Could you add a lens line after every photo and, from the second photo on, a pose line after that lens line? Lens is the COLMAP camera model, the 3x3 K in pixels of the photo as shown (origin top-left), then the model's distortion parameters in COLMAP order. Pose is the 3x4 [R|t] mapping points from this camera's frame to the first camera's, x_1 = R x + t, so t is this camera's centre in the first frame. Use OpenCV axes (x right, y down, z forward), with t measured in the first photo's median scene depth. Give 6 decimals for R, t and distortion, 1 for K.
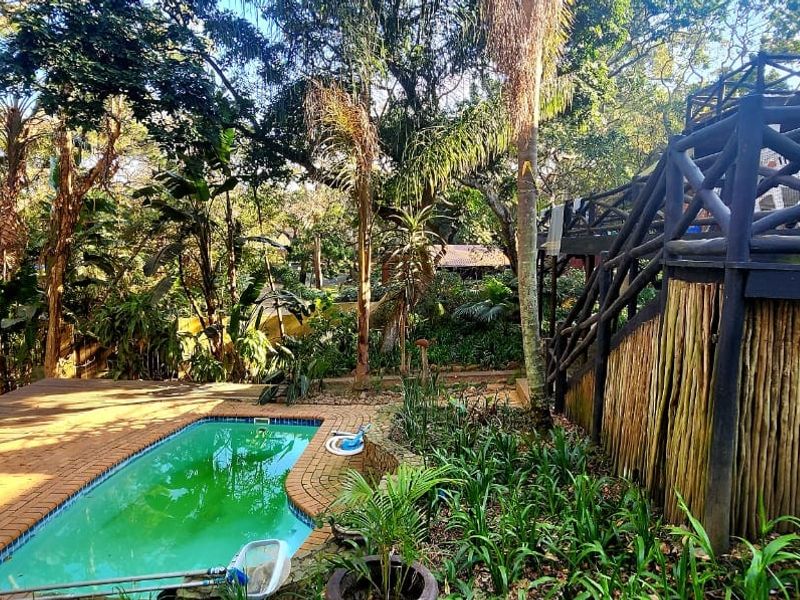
lens RADIAL K [[519.3, 0, 400.0], [0, 519.3, 300.0], [0, 0, 1]] dist [-0.004840, -0.001338]
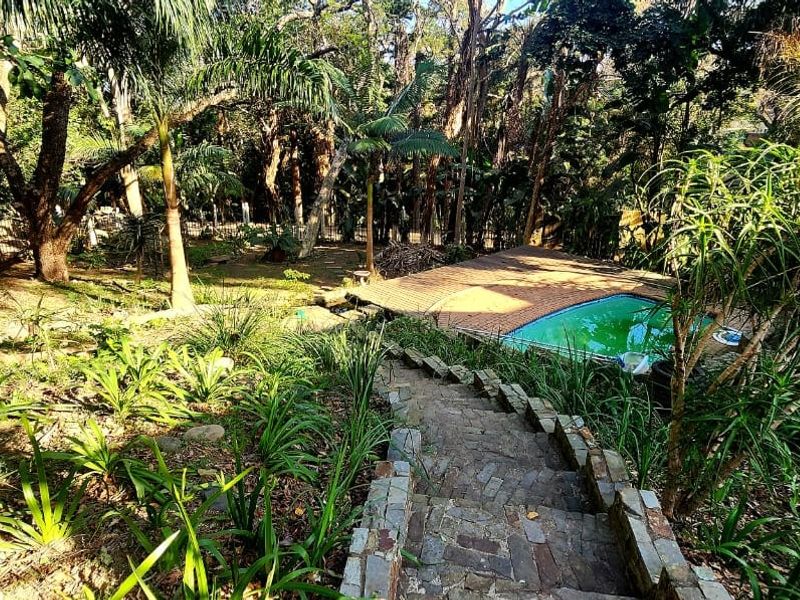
lens RADIAL K [[519.3, 0, 400.0], [0, 519.3, 300.0], [0, 0, 1]] dist [-0.004840, -0.001338]
pose [[0.685314, 0.236429, -0.688801, 0.127734], [-0.073584, 0.963473, 0.257498, -0.051048], [0.724521, -0.125782, 0.677679, -0.286311]]
